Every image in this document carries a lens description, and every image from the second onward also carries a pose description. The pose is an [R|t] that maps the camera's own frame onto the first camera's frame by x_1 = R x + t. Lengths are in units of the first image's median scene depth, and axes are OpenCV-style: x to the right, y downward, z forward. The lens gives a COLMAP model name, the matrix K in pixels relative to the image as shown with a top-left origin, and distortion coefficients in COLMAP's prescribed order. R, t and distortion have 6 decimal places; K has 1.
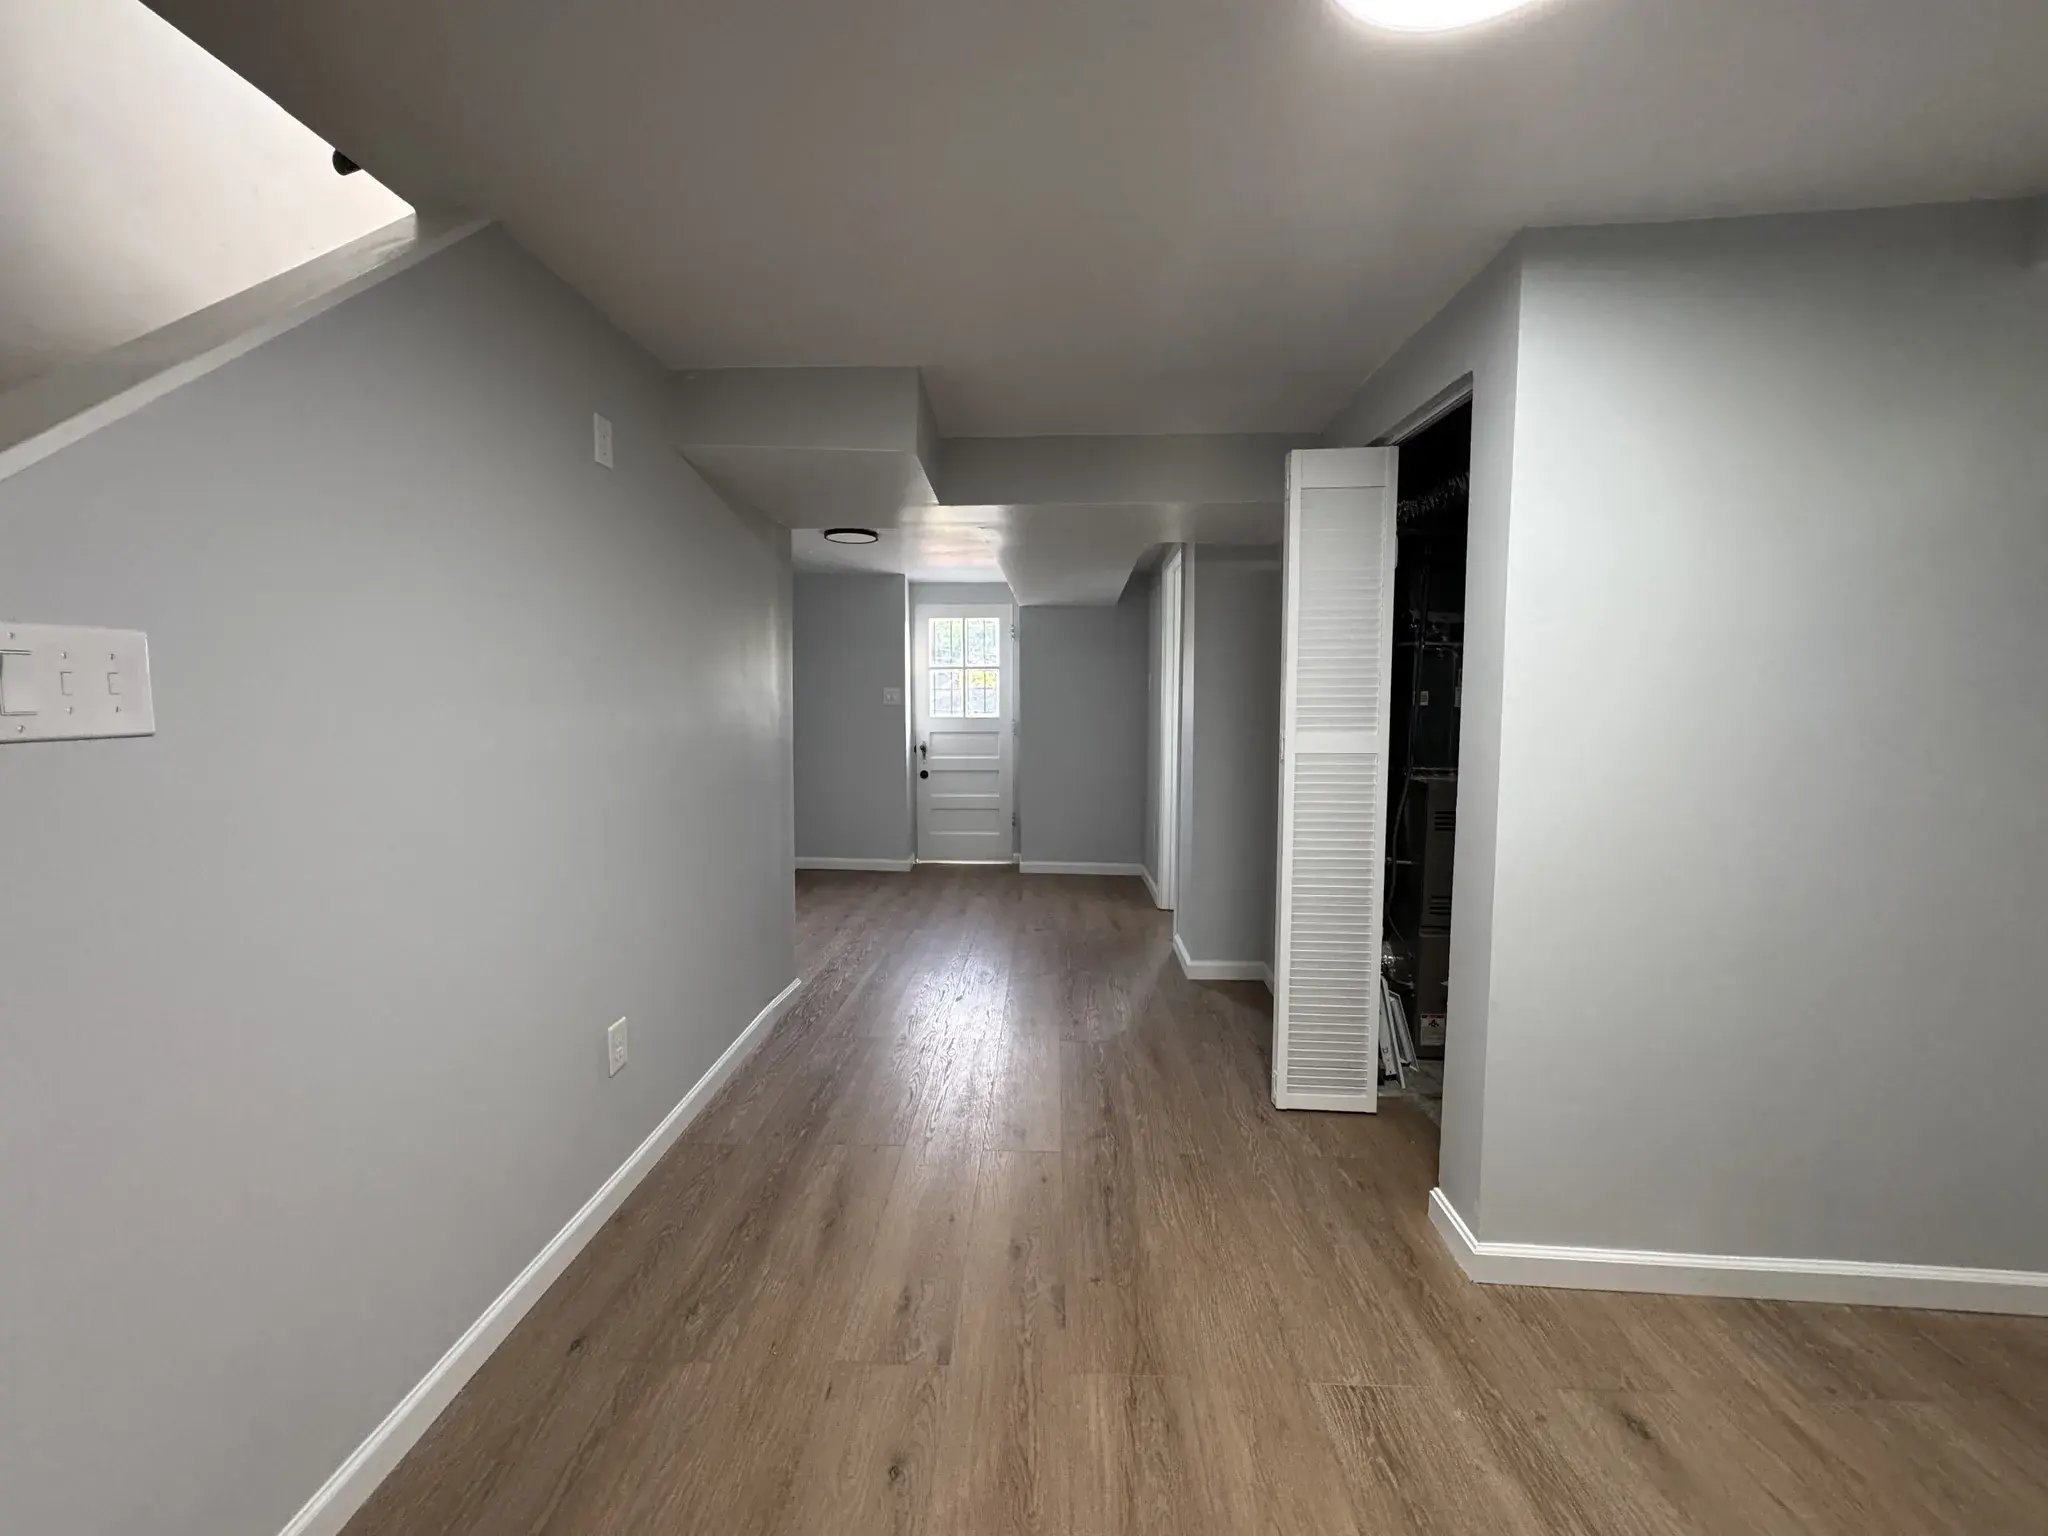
lens RADIAL K [[823.9, 0, 1018.1], [0, 823.9, 769.4], [0, 0, 1]] dist [0.002347, 0.000638]
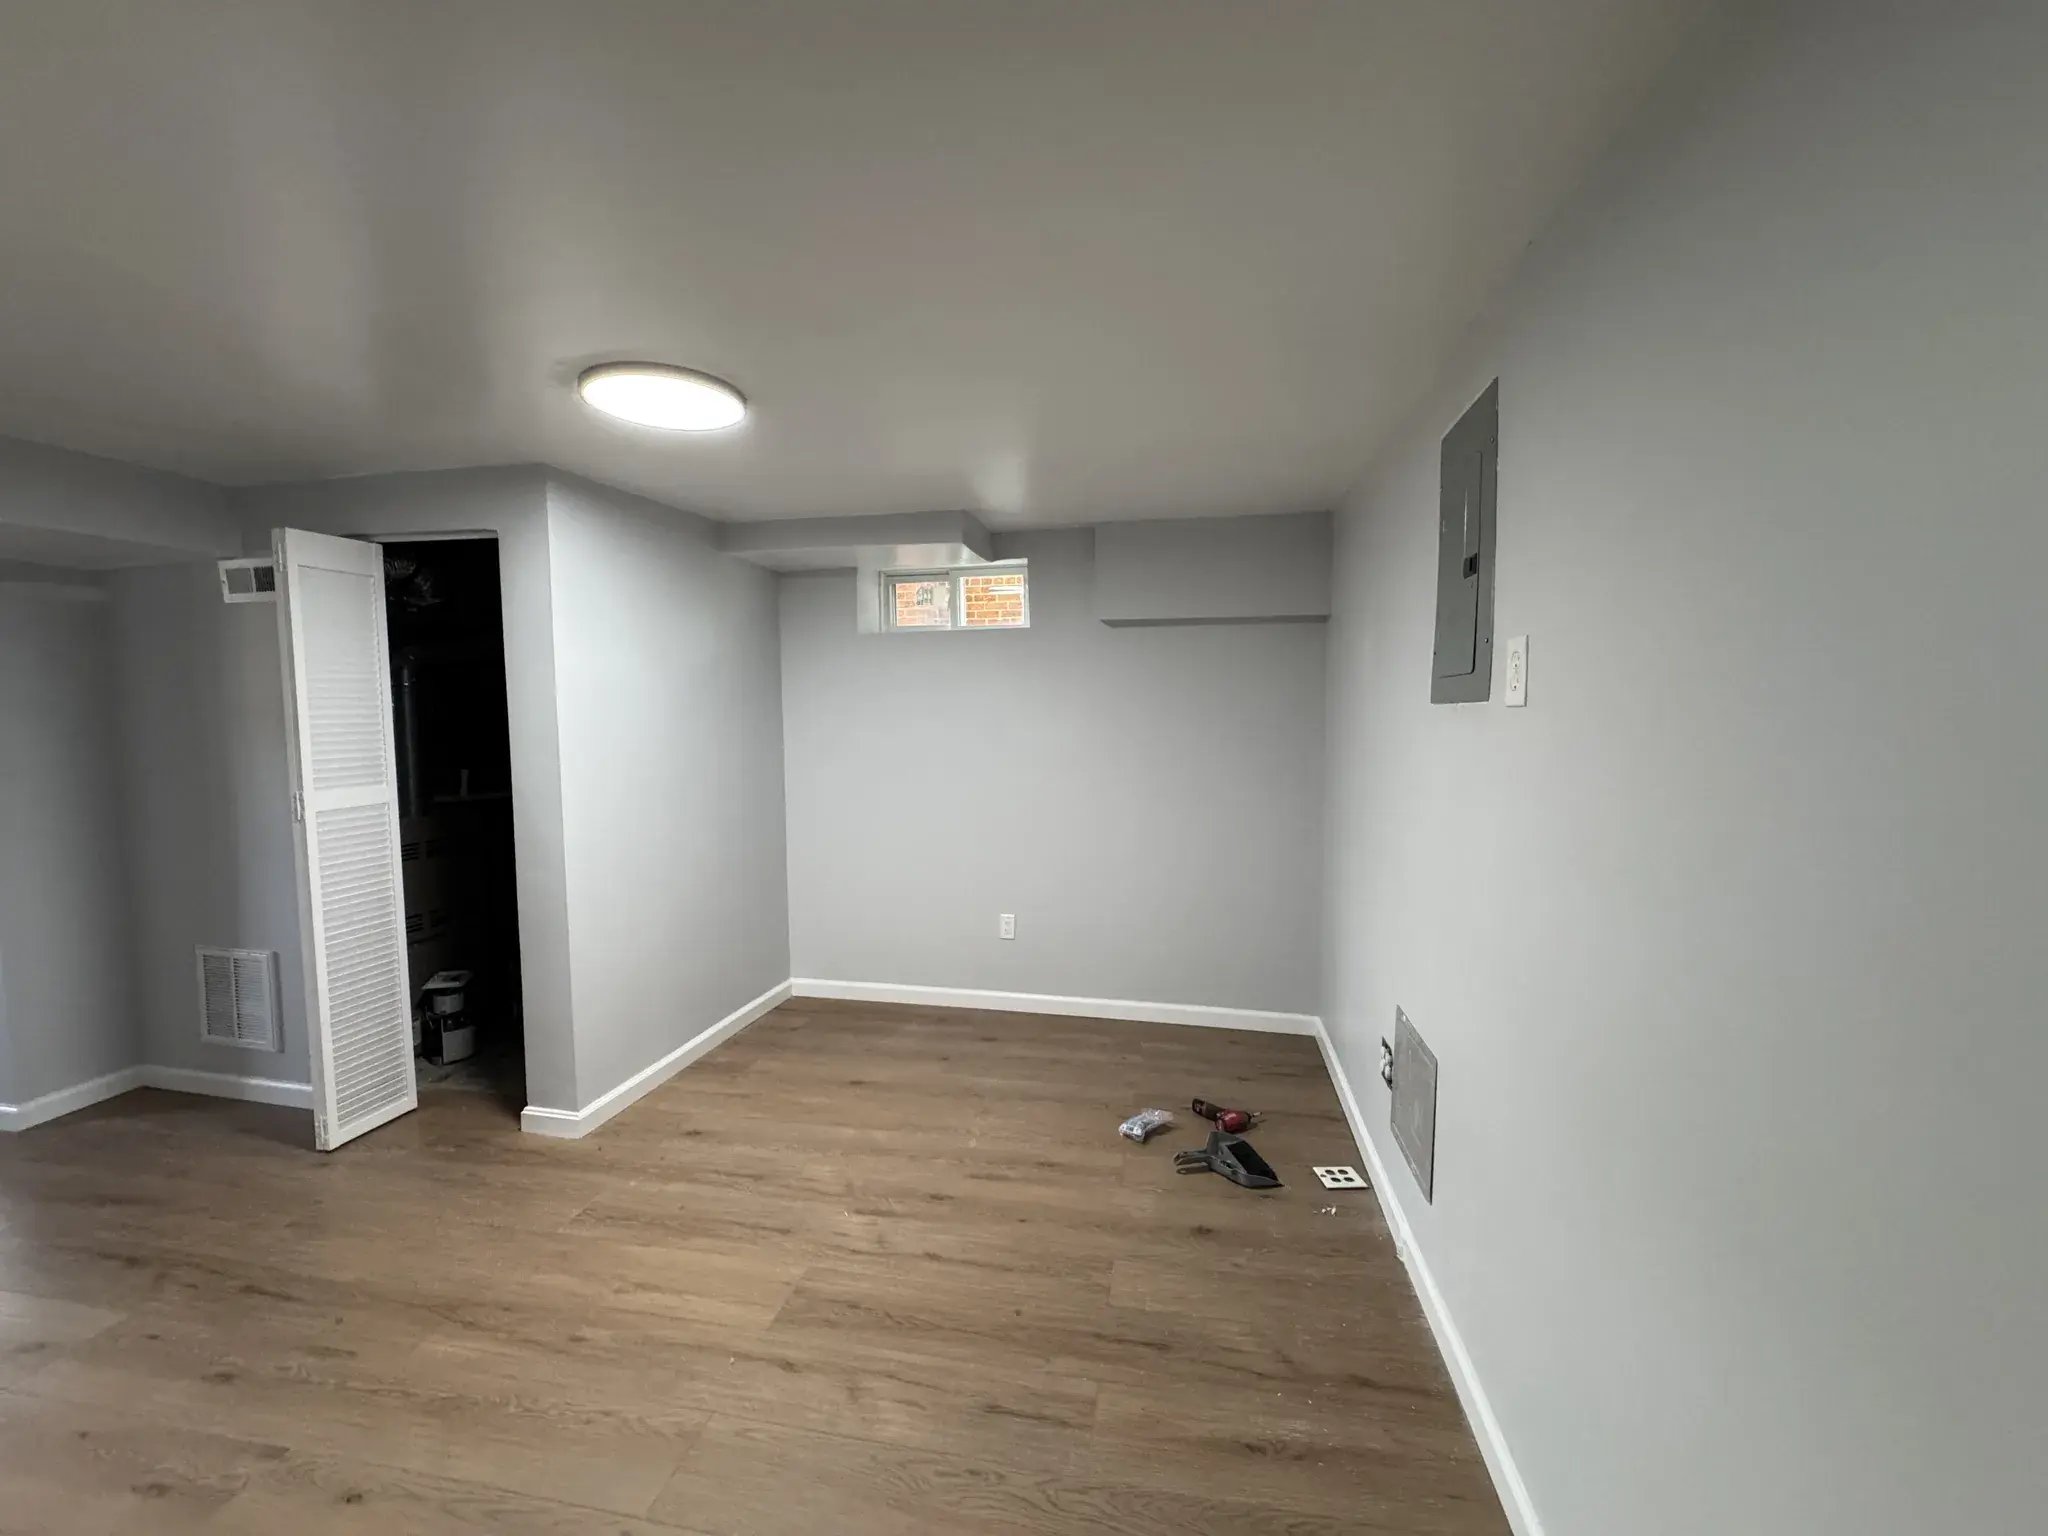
lens RADIAL K [[823.9, 0, 1025.3], [0, 823.9, 769.4], [0, 0, 1]] dist [0.002347, 0.000638]
pose [[0.146934, -0.075739, 0.986242, -0.778752], [0.091894, 0.993797, 0.062628, -0.075779], [-0.984868, 0.081427, 0.152983, -0.096516]]
